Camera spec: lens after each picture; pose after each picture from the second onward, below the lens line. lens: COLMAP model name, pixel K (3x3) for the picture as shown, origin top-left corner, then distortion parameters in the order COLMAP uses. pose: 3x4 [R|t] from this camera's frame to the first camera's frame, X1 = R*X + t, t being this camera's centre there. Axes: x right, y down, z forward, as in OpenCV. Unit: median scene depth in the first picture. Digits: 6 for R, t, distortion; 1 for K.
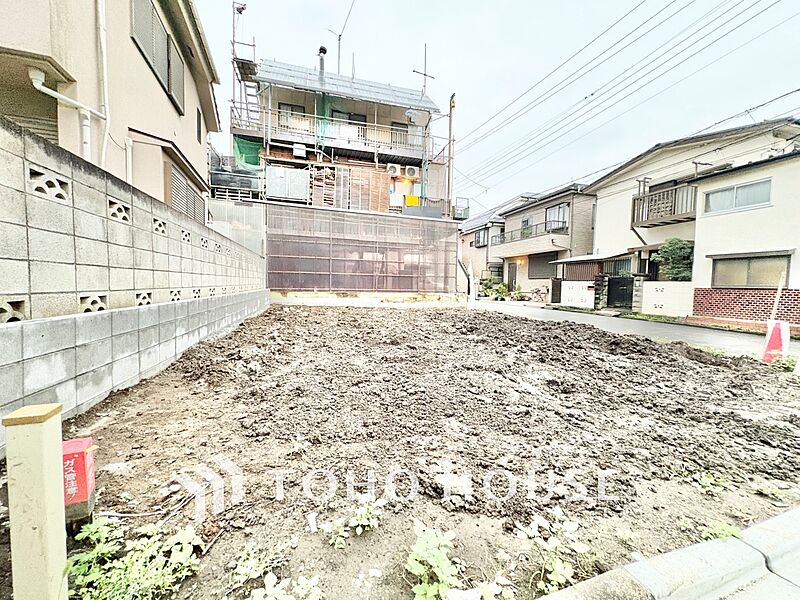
lens RADIAL K [[319.2, 0, 400.8], [0, 319.2, 299.6], [0, 0, 1]] dist [0.000123, -0.000029]
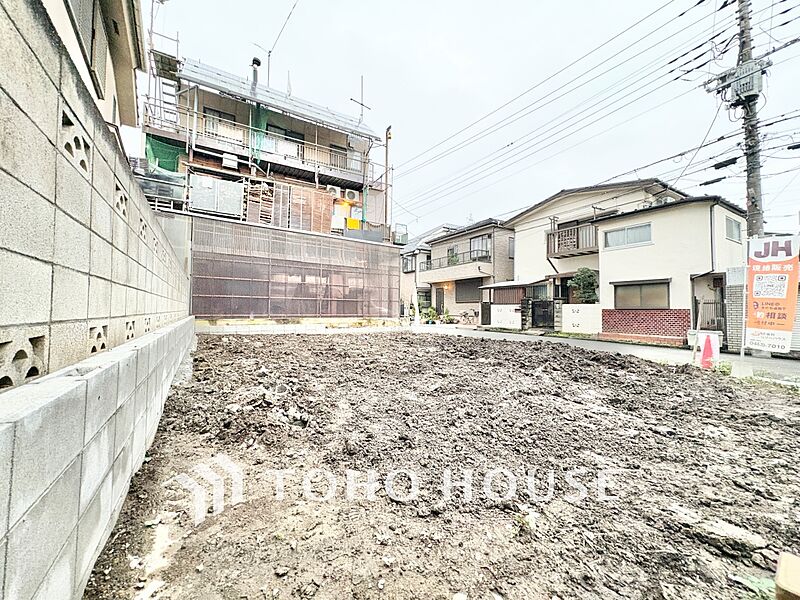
lens RADIAL K [[319.2, 0, 400.8], [0, 319.2, 299.6], [0, 0, 1]] dist [0.000123, -0.000029]
pose [[0.962908, -0.002865, 0.269813, -0.100865], [0.024060, 0.996872, -0.075279, -0.000316], [-0.268753, 0.078978, 0.959966, 0.040951]]
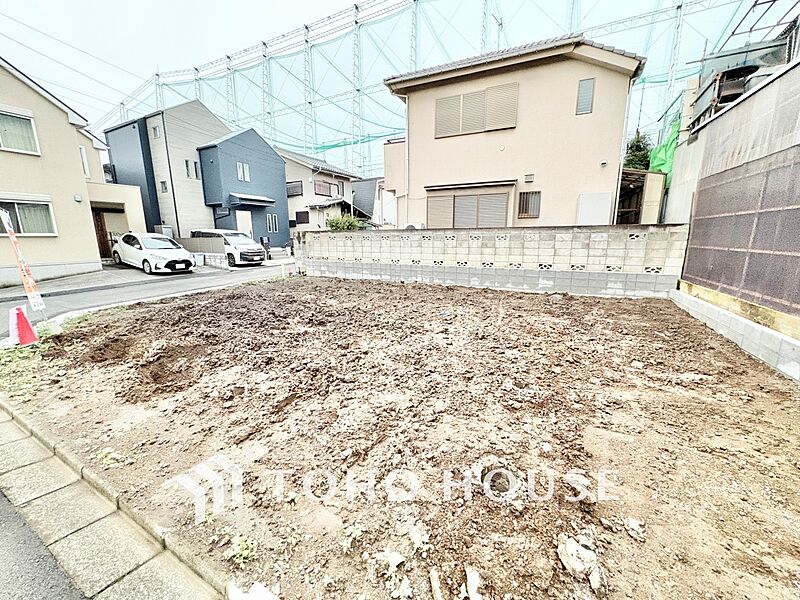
lens RADIAL K [[319.2, 0, 400.8], [0, 319.2, 299.6], [0, 0, 1]] dist [0.000123, -0.000029]
pose [[-0.698034, 0.126307, -0.704837, 0.348599], [-0.040325, 0.975824, 0.214803, -0.086309], [0.714929, 0.178362, -0.676065, 0.919293]]
